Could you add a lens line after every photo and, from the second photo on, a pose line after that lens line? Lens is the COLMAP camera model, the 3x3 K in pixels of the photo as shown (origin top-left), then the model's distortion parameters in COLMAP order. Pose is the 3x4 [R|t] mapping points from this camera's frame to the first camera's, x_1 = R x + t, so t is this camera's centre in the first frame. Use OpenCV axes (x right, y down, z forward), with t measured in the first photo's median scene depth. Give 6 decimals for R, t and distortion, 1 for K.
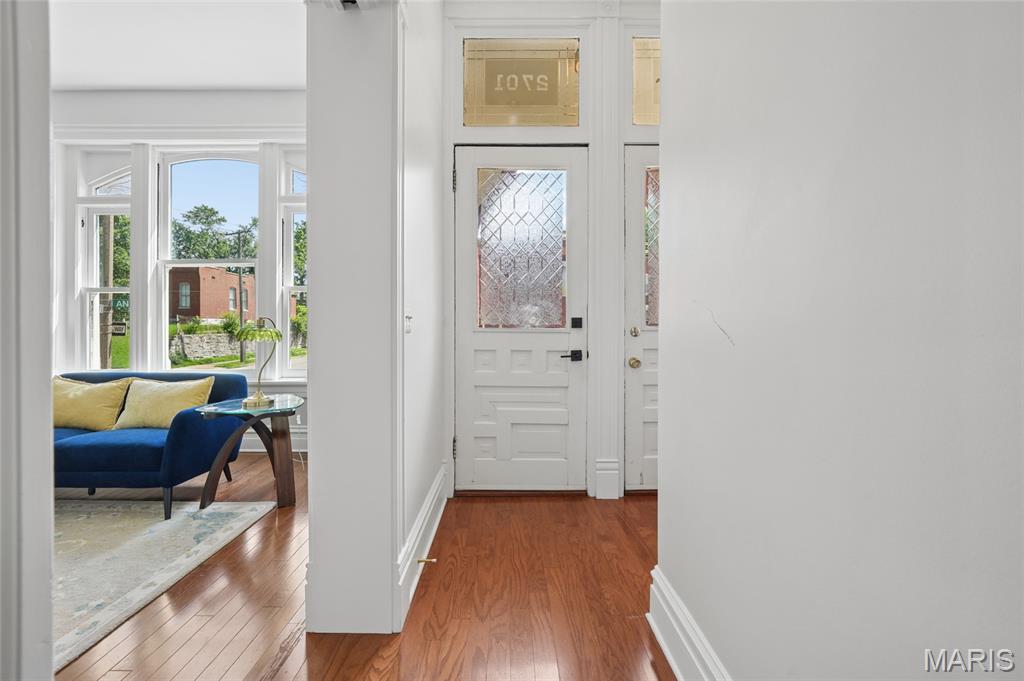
lens RADIAL K [[397.5, 0, 510.8], [0, 397.5, 326.6], [0, 0, 1]] dist [-0.018392, -0.000067]
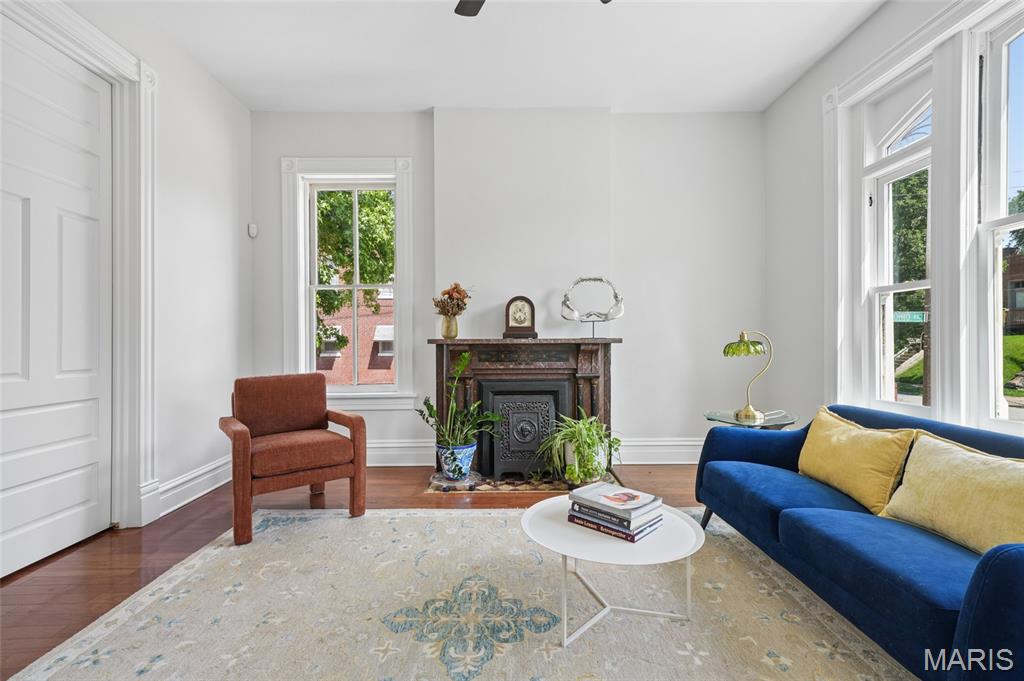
lens RADIAL K [[455.7, 0, 513.4], [0, 455.7, 338.3], [0, 0, 1]] dist [0.011945, 0.000812]
pose [[0.002848, -0.003236, -0.999991, -0.232236], [0.004141, 0.999986, -0.003225, -0.003441], [0.999987, -0.004132, 0.002861, 0.319030]]
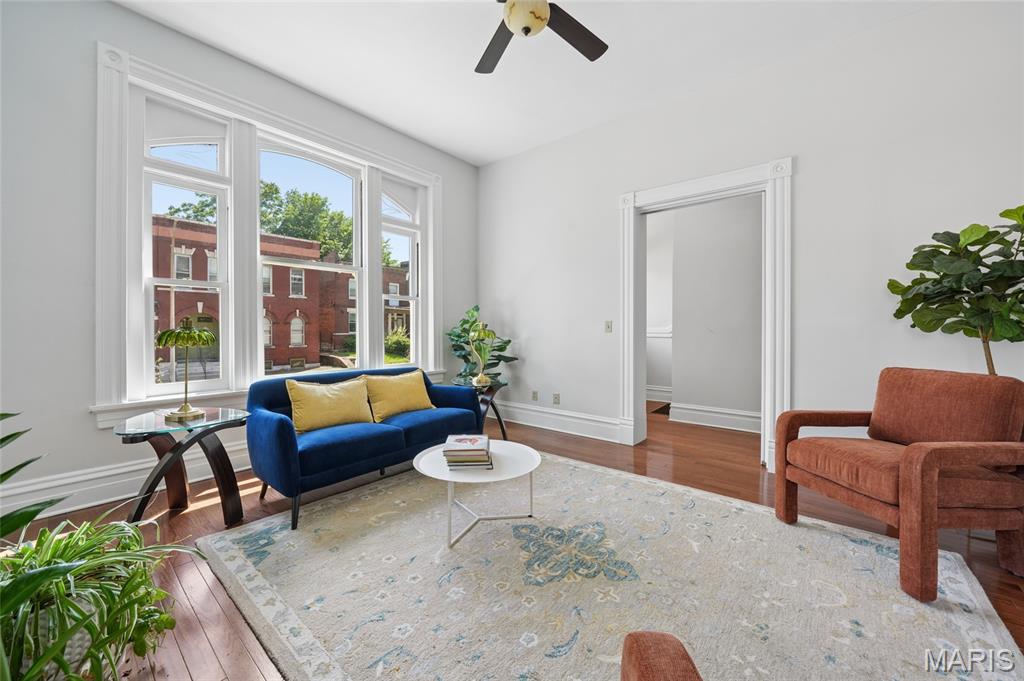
lens RADIAL K [[397.5, 0, 504.2], [0, 397.5, 332.5], [0, 0, 1]] dist [-0.018392, -0.000067]
pose [[0.652798, -0.001059, 0.757531, -1.251910], [-0.000883, 0.999997, 0.002159, 0.006793], [-0.757531, -0.002079, 0.652796, -0.029121]]
